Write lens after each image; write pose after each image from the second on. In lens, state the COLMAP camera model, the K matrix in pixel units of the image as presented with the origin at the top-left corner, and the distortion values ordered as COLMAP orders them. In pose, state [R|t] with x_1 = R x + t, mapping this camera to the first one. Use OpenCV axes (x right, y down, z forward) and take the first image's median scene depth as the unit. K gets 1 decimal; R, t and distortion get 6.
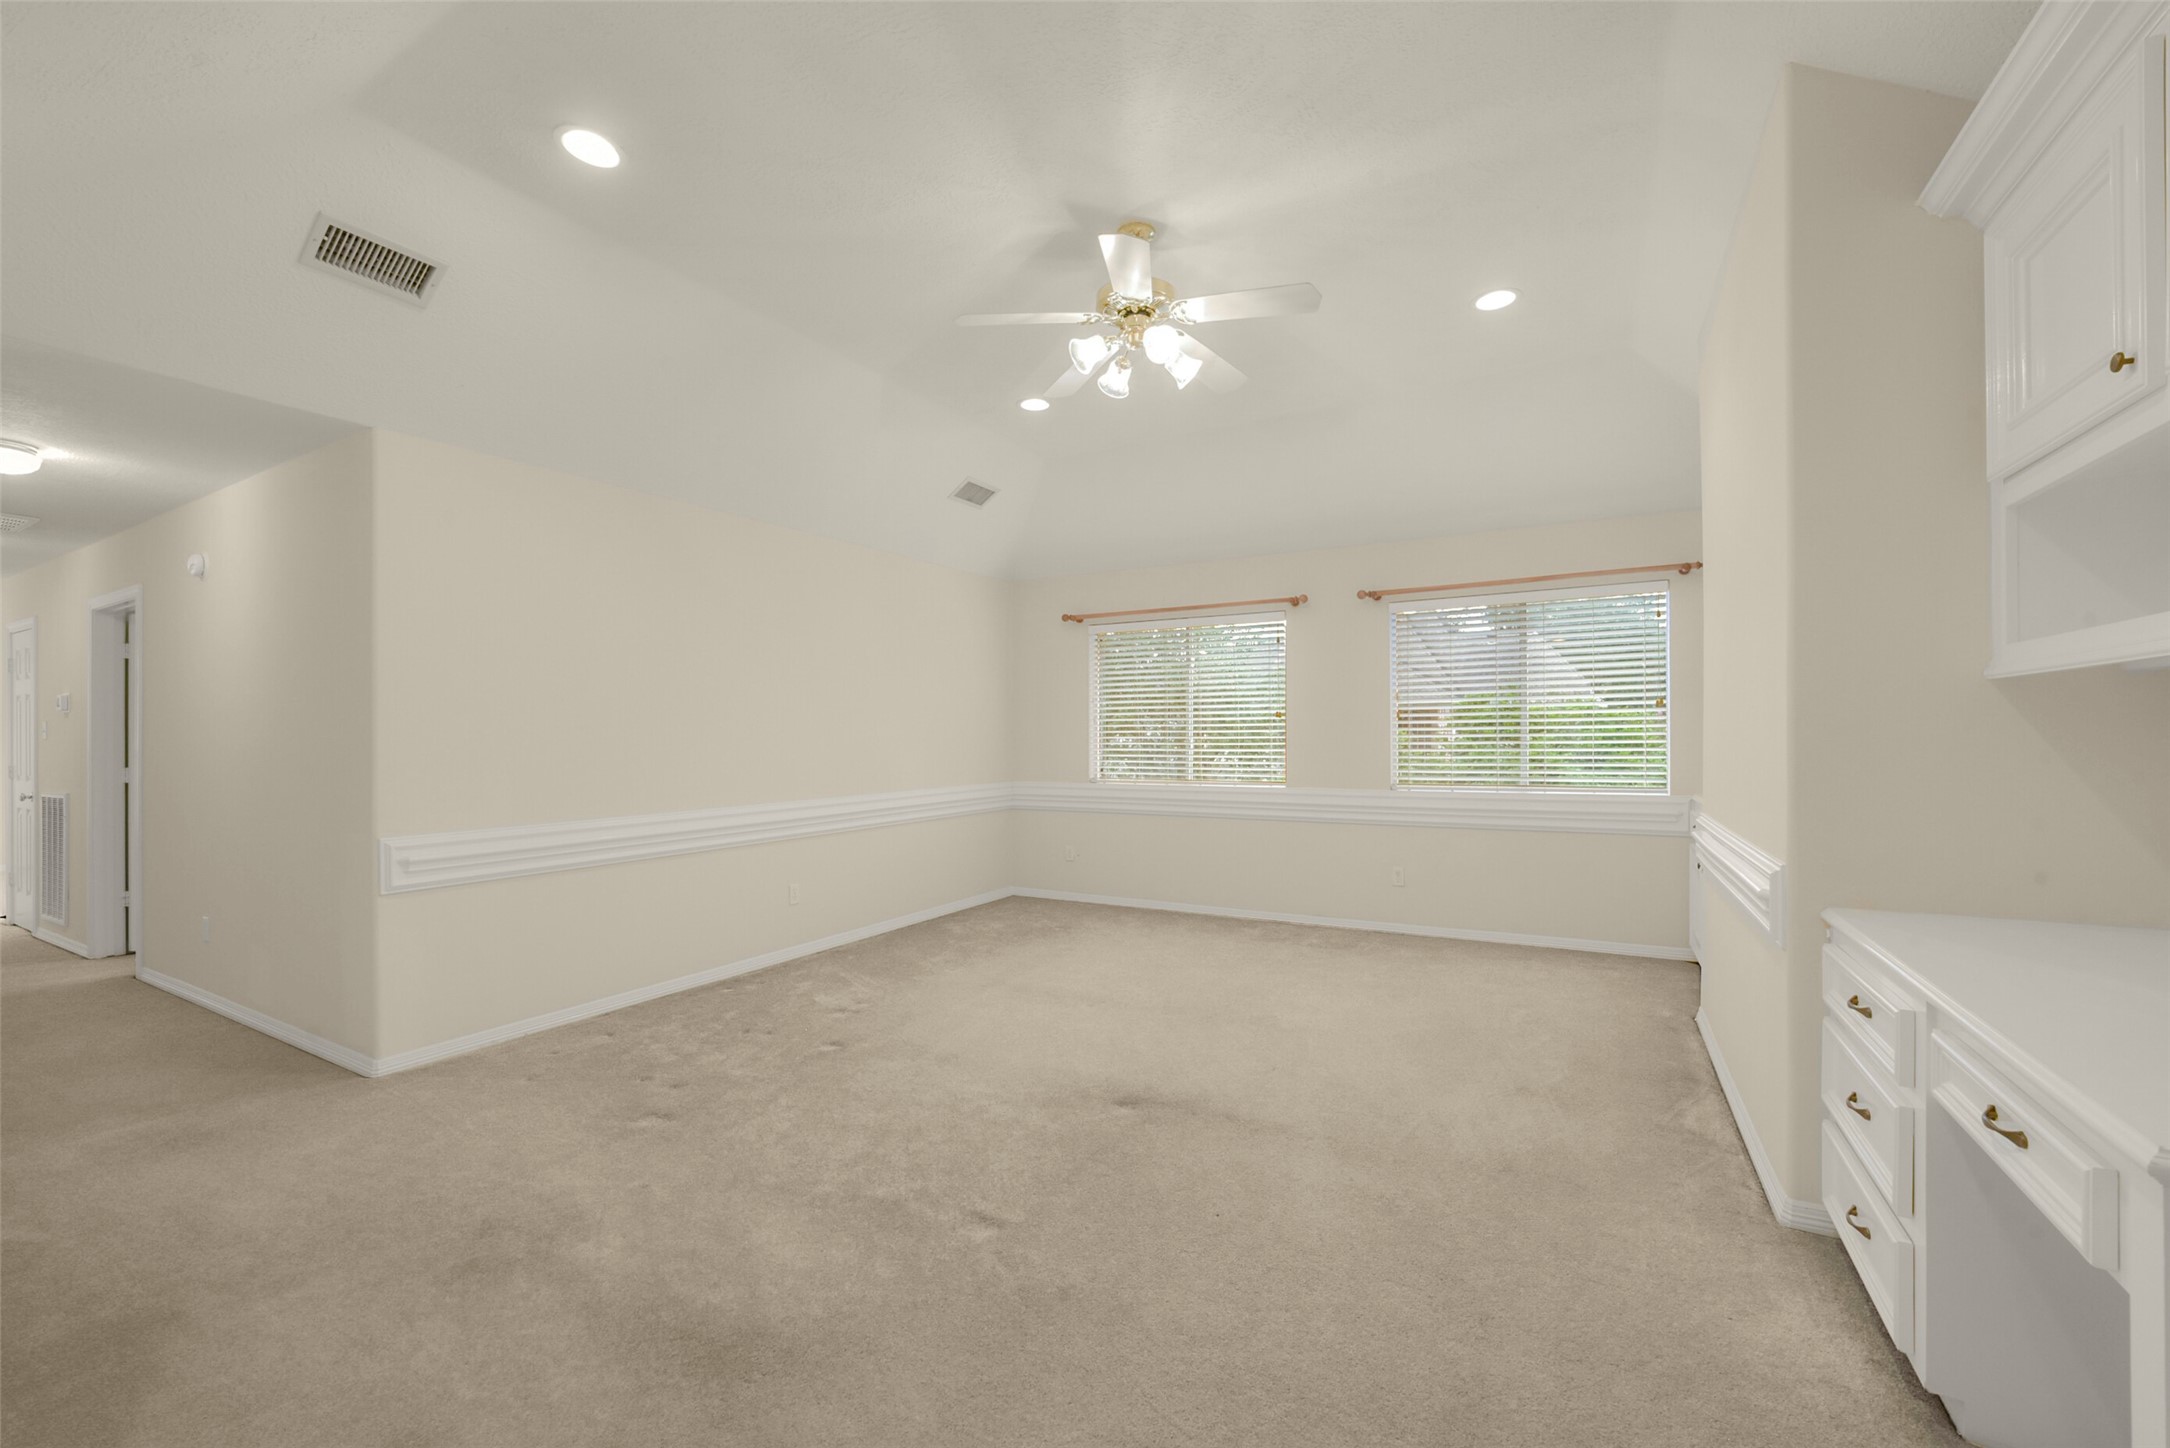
lens RADIAL K [[878.9, 0, 1093.1], [0, 878.9, 732.3], [0, 0, 1]] dist [-0.000765, 0.000074]
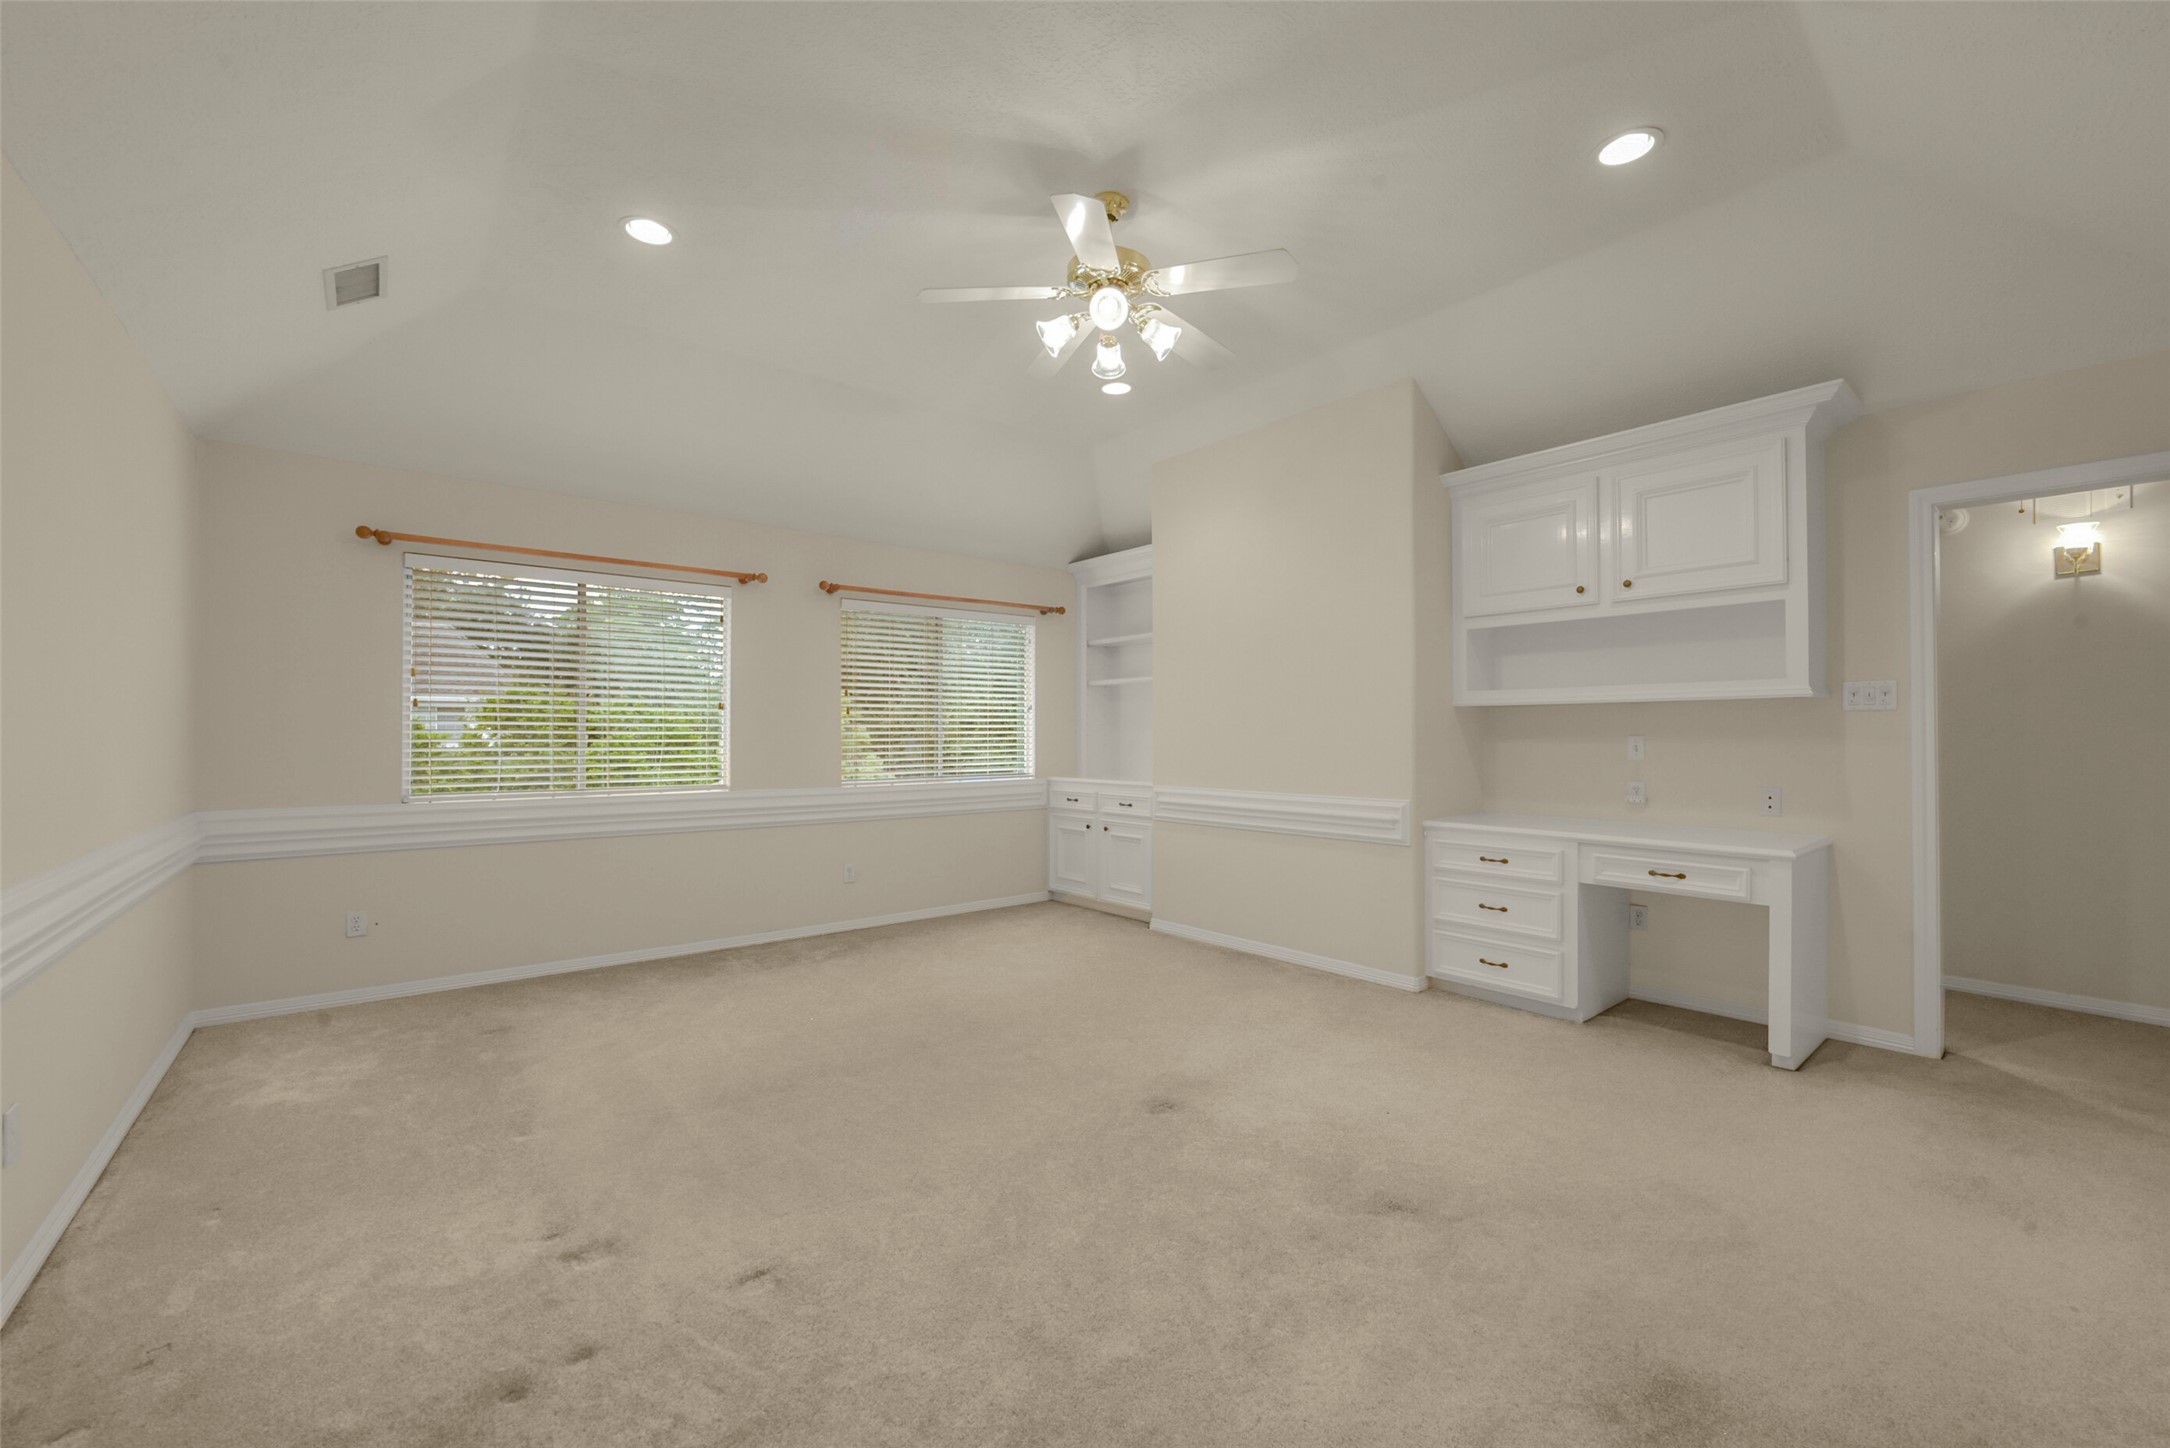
lens RADIAL K [[856.0, 0, 1081.8], [0, 856.0, 738.5], [0, 0, 1]] dist [-0.012419, -0.000031]
pose [[0.368431, 0.002863, 0.929651, -0.431820], [-0.006611, 0.999978, -0.000459, 0.008806], [-0.929631, -0.005977, 0.368442, 0.368441]]
